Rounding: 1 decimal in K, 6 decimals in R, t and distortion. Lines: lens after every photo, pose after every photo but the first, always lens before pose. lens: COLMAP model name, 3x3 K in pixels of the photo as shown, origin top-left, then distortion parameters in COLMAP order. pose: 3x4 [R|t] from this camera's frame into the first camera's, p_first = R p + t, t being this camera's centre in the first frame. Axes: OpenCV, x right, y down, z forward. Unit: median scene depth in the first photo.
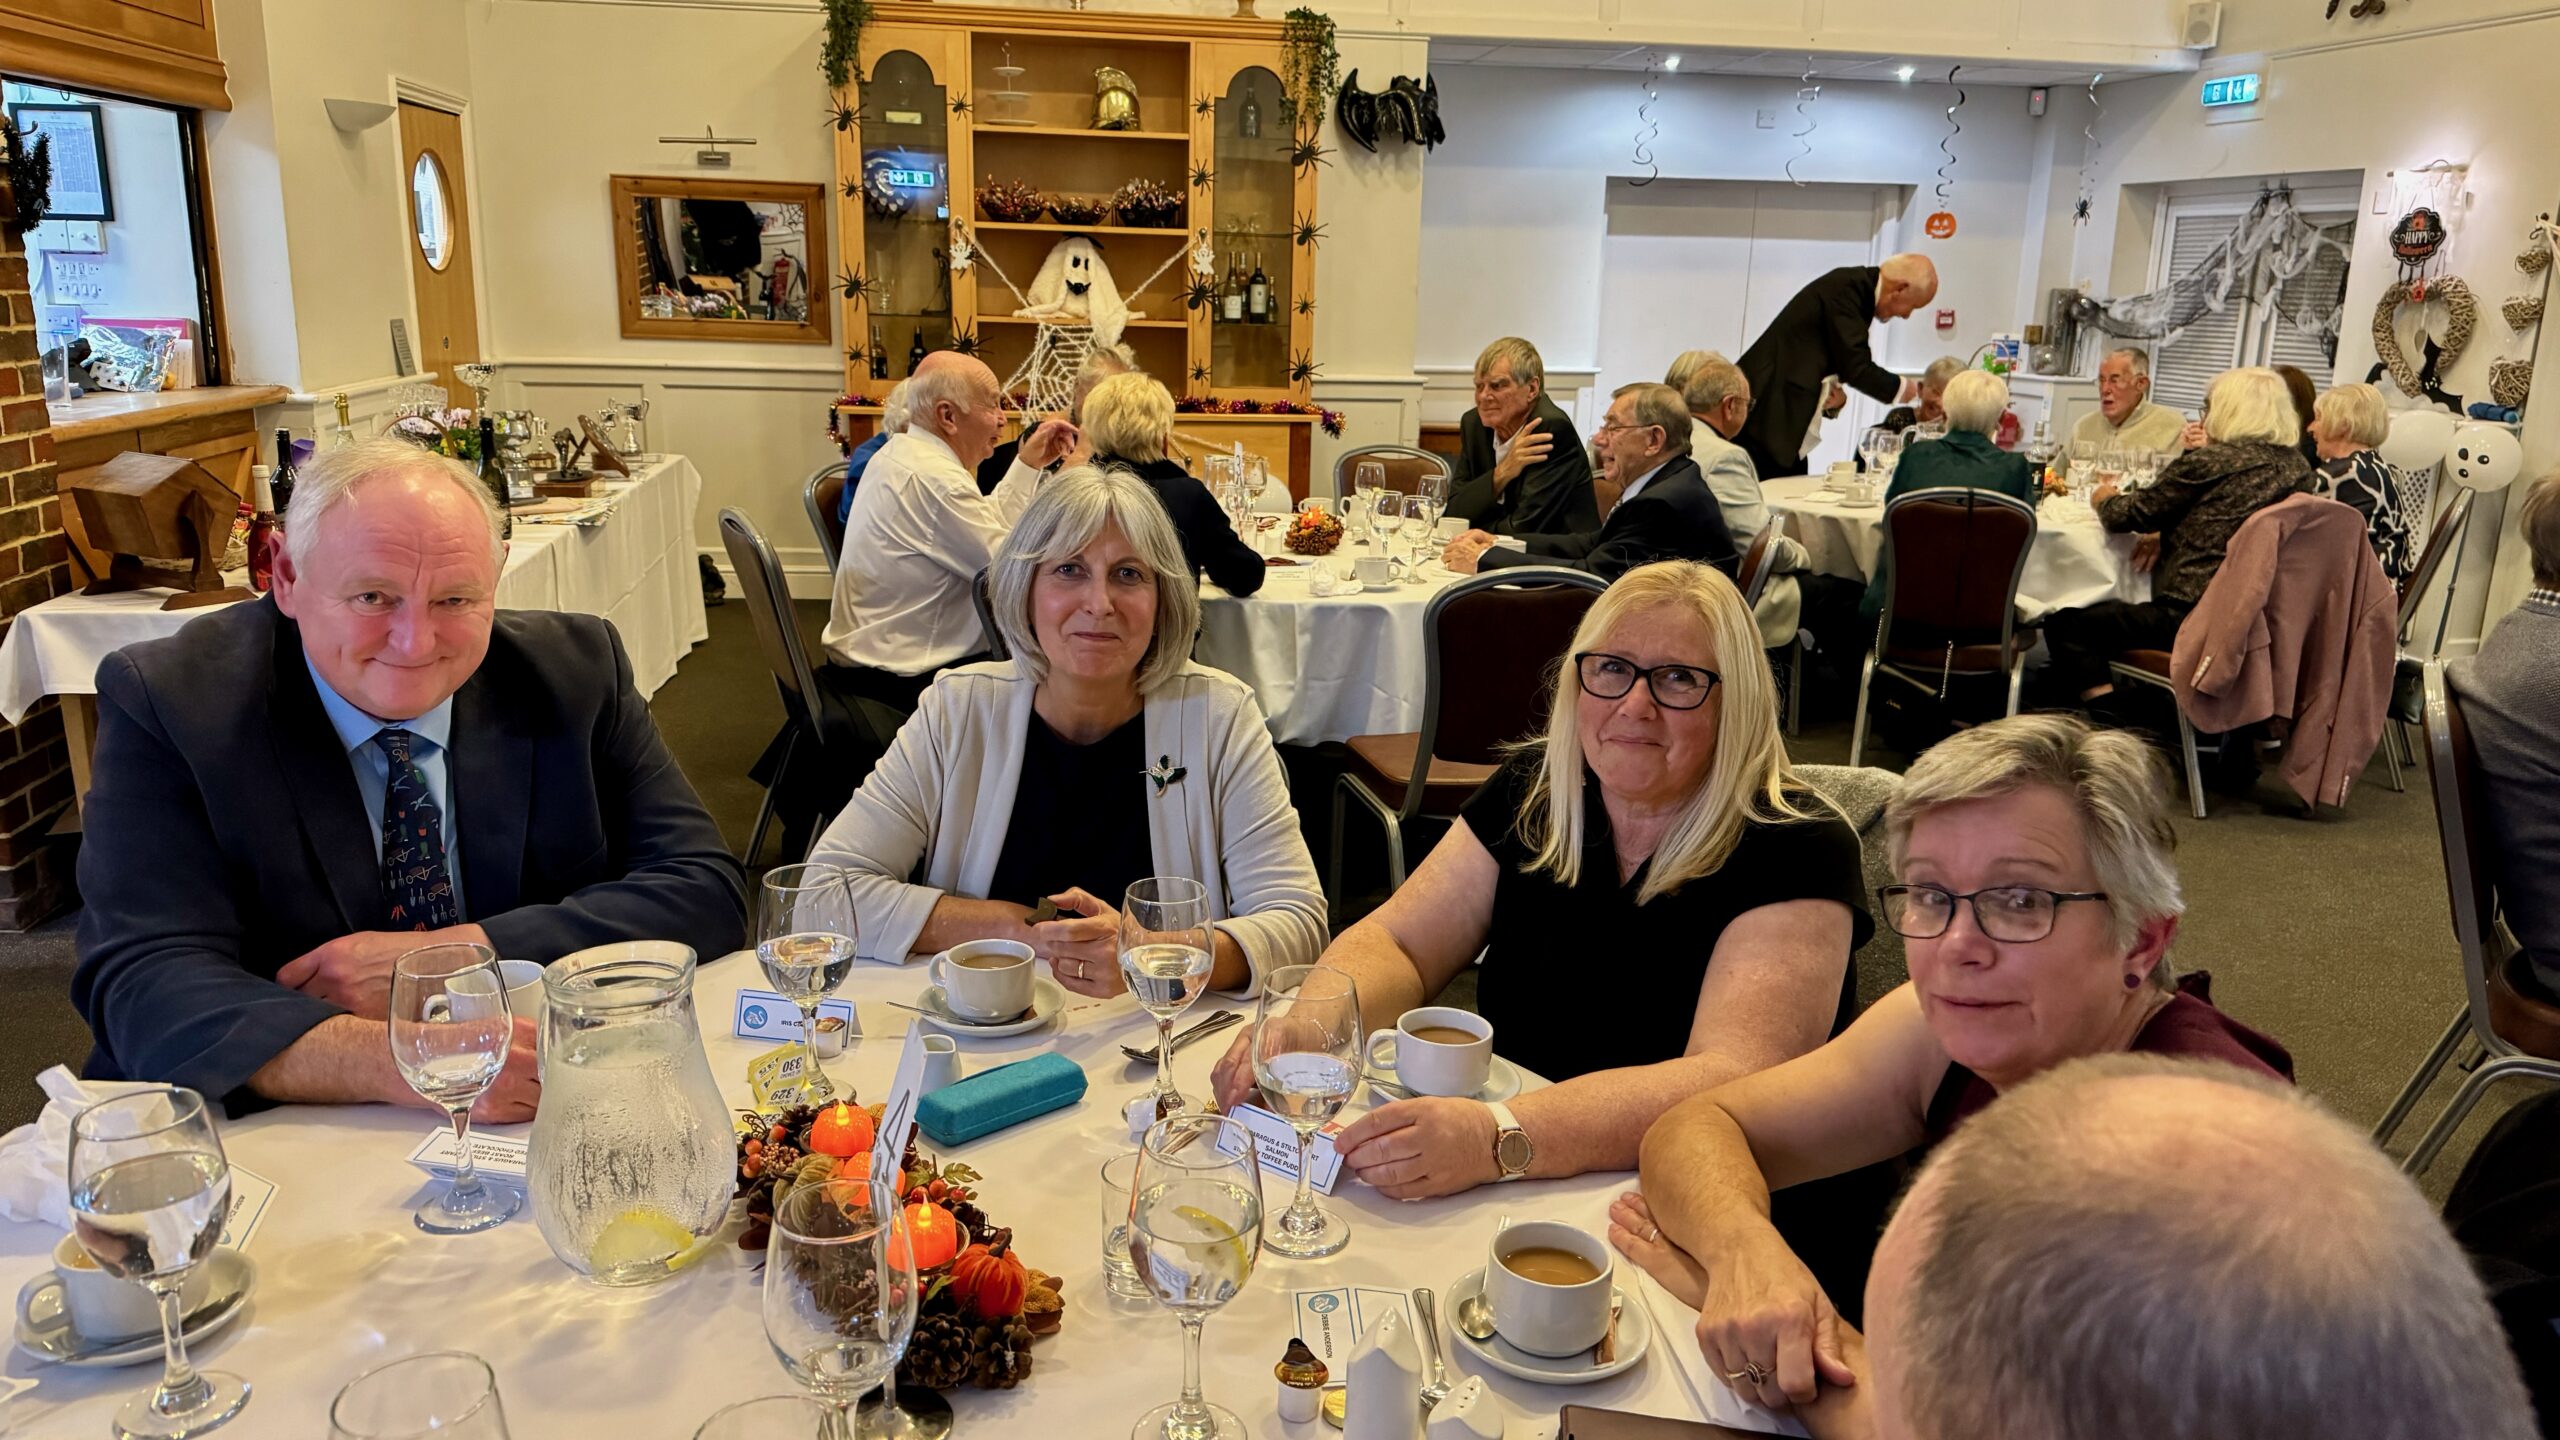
lens RADIAL K [[1789.4, 0, 1280.0], [0, 1789.4, 720.0], [0, 0, 1]] dist [-0.001696, -0.020852]
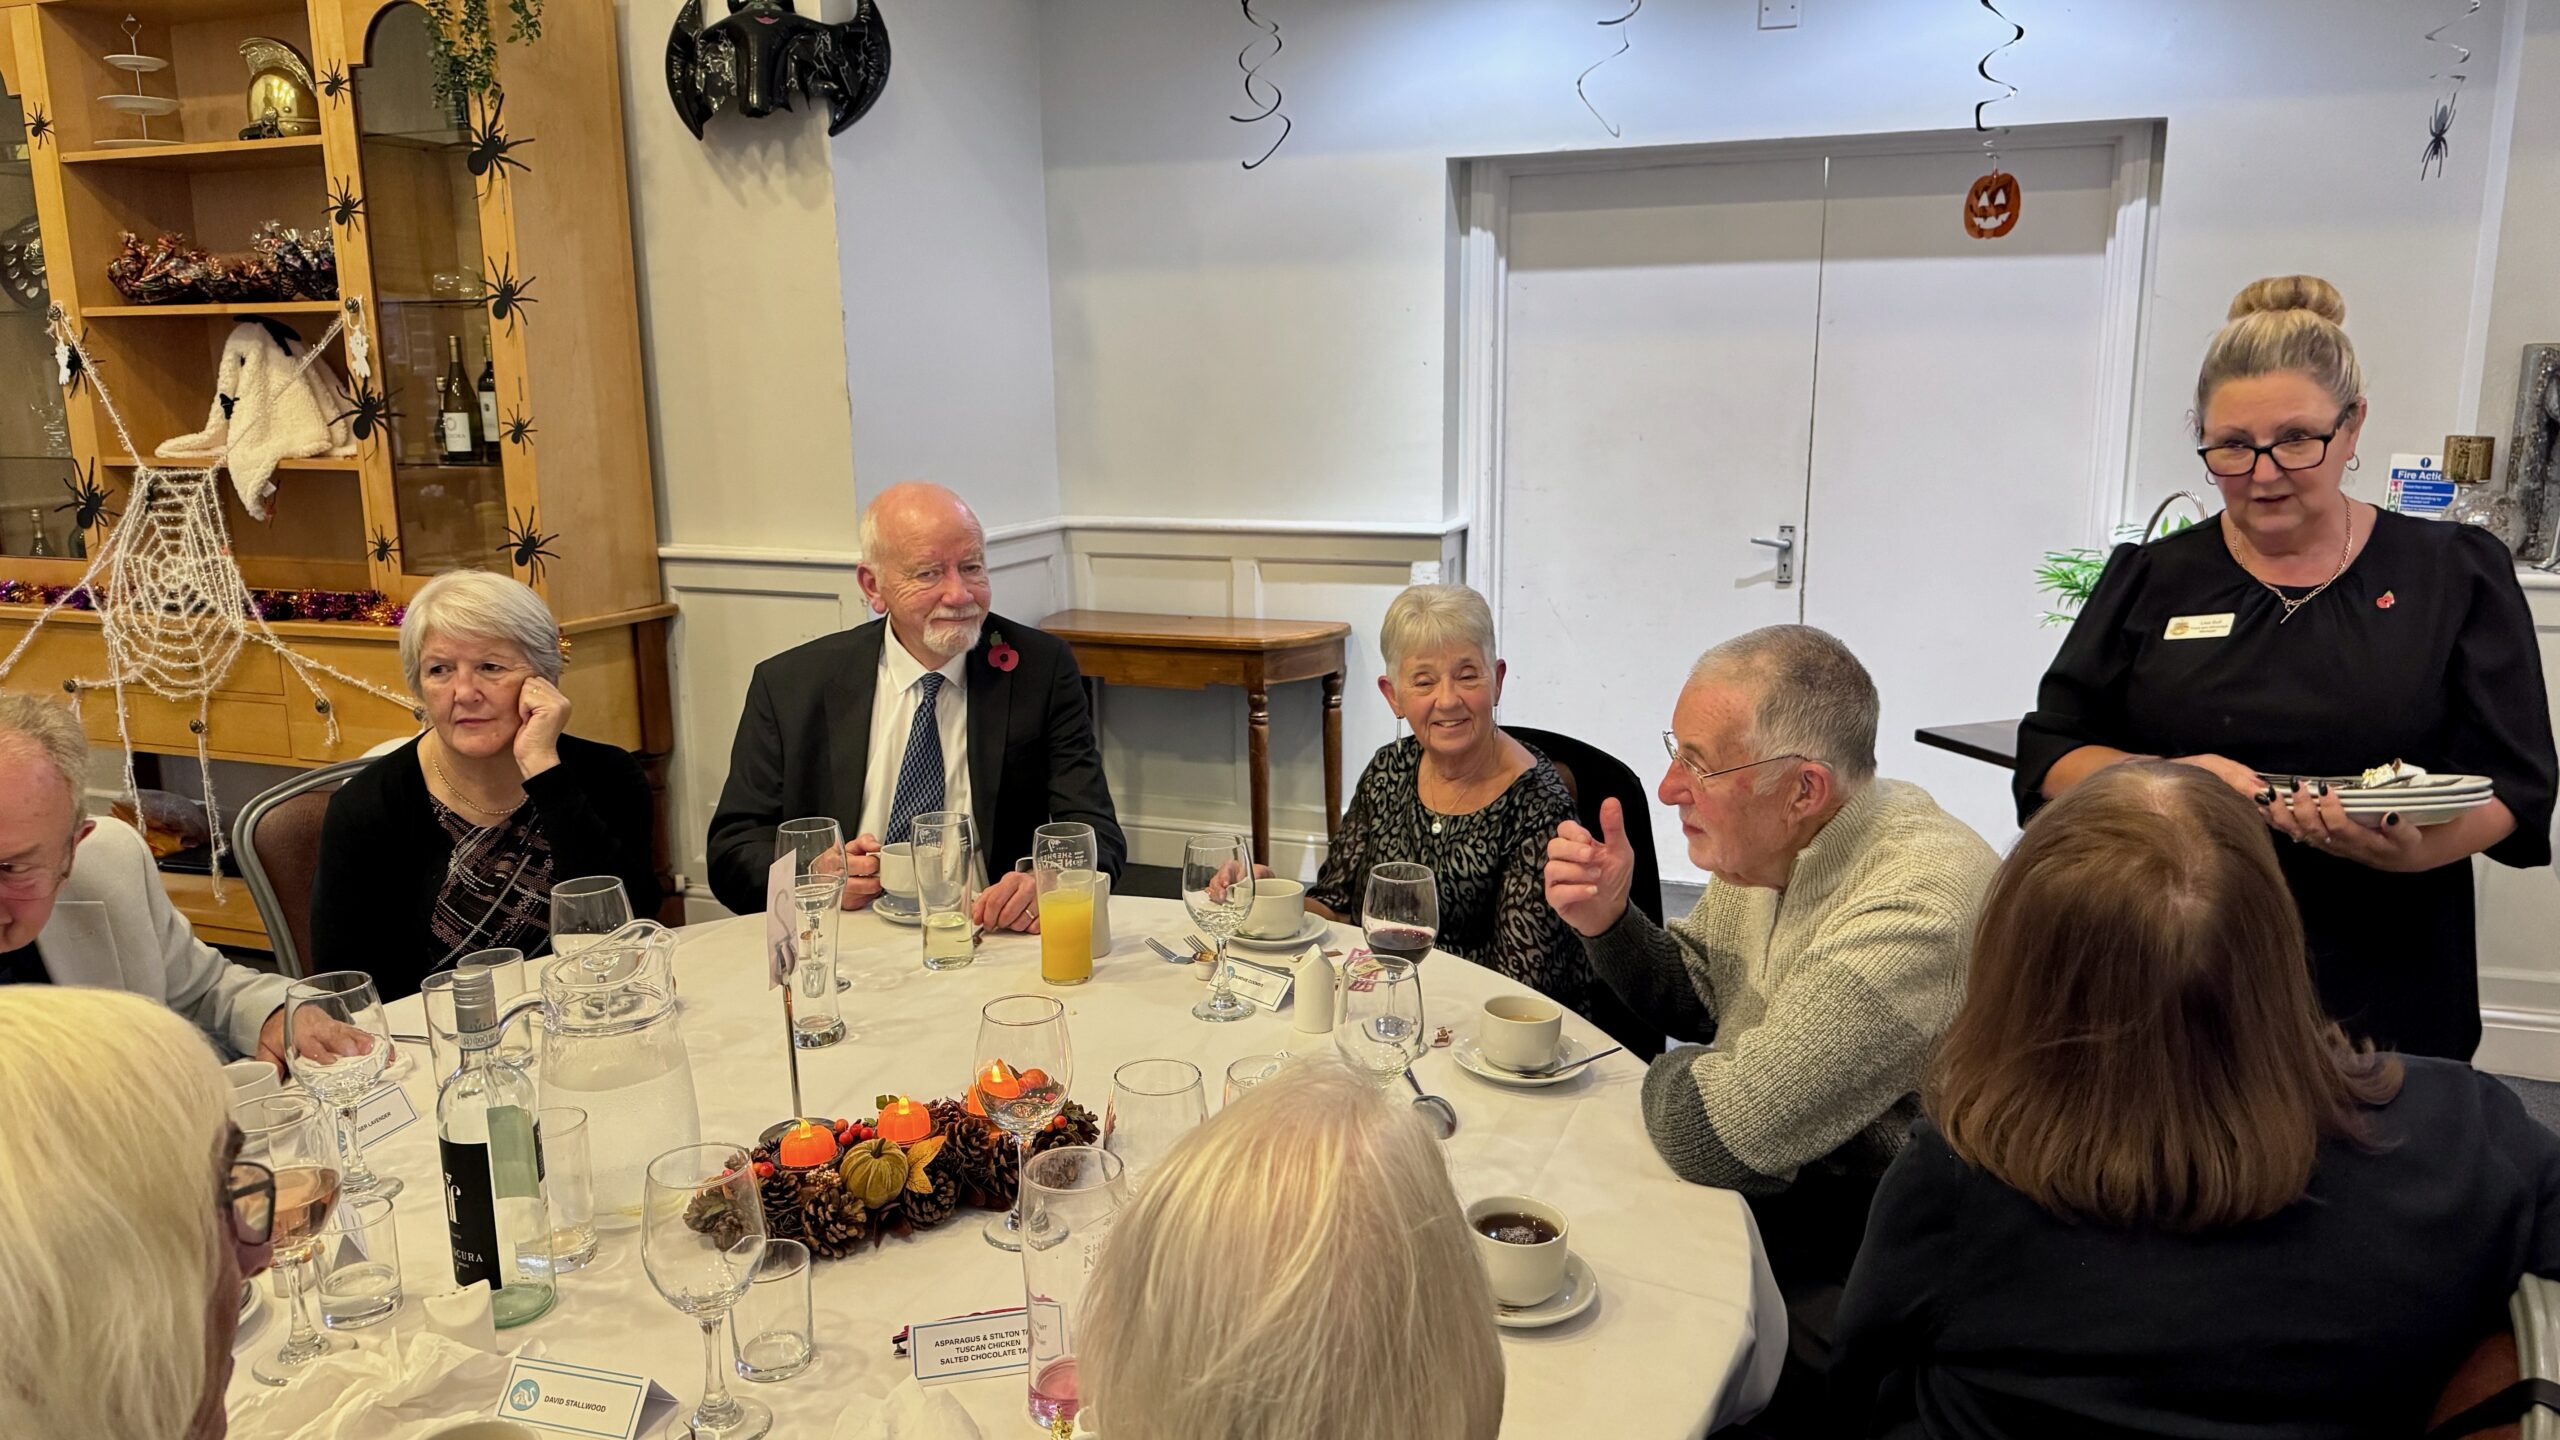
lens RADIAL K [[1789.4, 0, 1280.0], [0, 1789.4, 720.0], [0, 0, 1]] dist [-0.001696, -0.020852]
pose [[0.865699, 0.066031, -0.496191, 0.492963], [-0.090900, 0.995518, -0.026114, -0.152399], [0.492243, 0.067711, 0.867820, 0.657069]]
